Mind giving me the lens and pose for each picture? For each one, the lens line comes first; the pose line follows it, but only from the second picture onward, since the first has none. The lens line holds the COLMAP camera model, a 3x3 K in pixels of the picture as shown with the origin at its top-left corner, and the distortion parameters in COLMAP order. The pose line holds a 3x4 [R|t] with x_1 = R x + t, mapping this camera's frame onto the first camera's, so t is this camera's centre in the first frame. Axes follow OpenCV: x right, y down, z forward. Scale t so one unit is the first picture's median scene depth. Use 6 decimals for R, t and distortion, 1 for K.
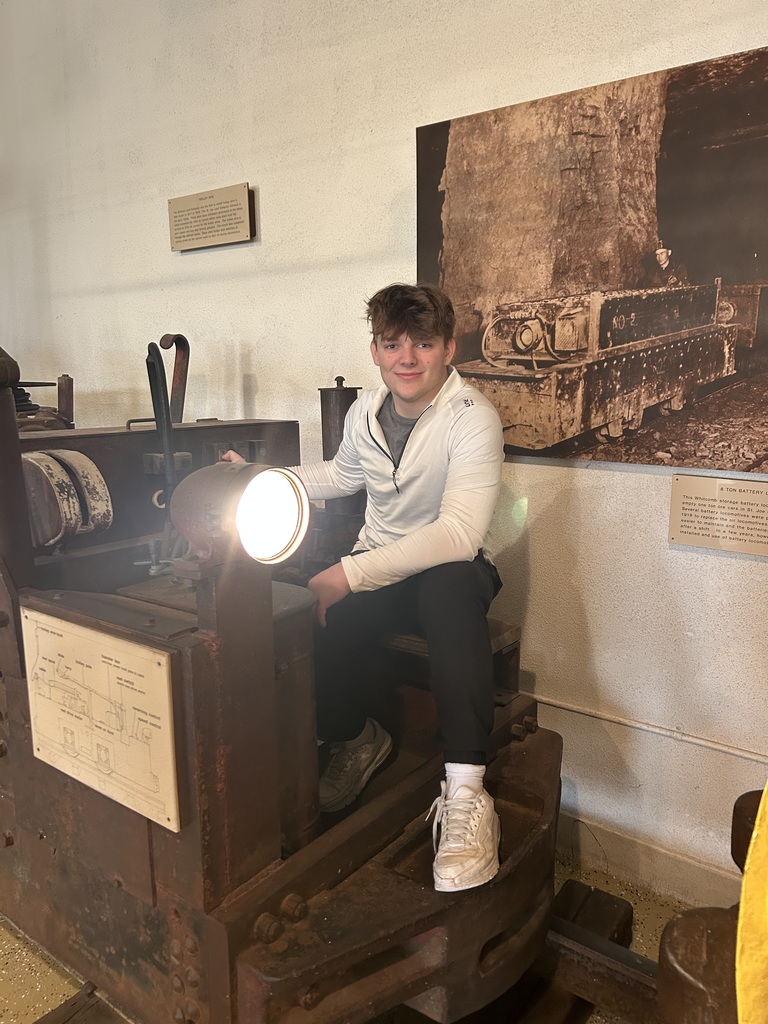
lens RADIAL K [[773.9, 0, 384.6], [0, 773.9, 514.4], [0, 0, 1]] dist [0.027914, -0.006348]
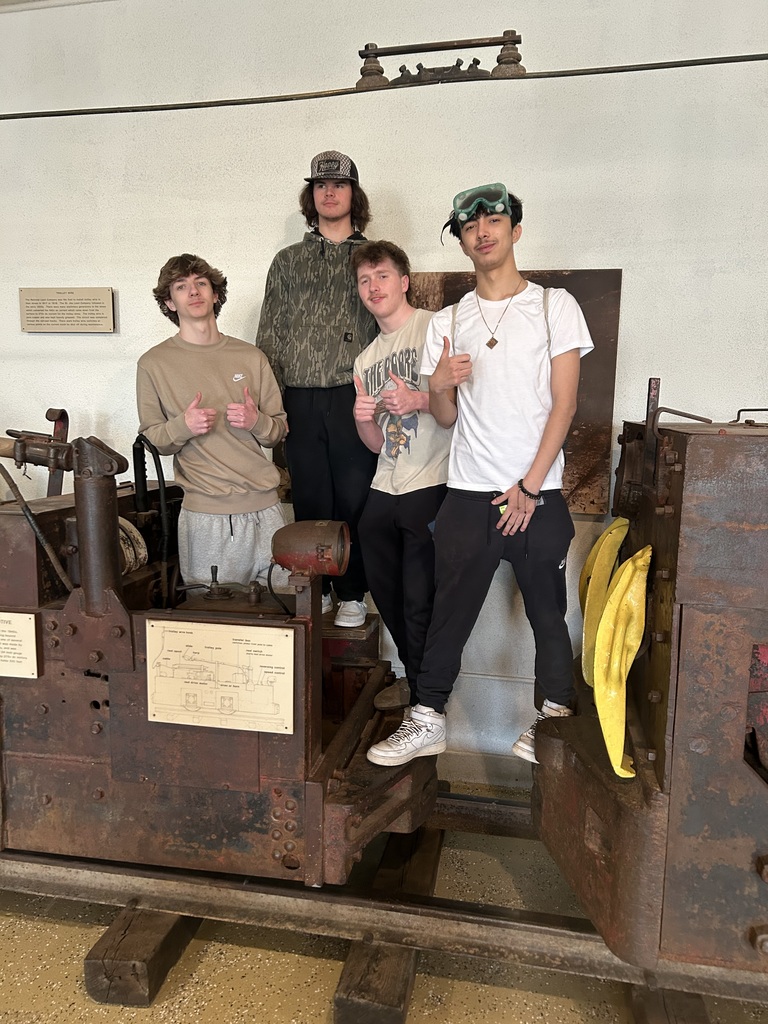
lens RADIAL K [[773.9, 0, 382.6], [0, 773.9, 512.0], [0, 0, 1]] dist [0.027914, -0.006348]
pose [[0.895166, -0.039956, 0.443938, -0.611595], [0.057939, 0.997955, -0.027009, -0.019889], [-0.441950, 0.049899, 0.895651, -0.484729]]
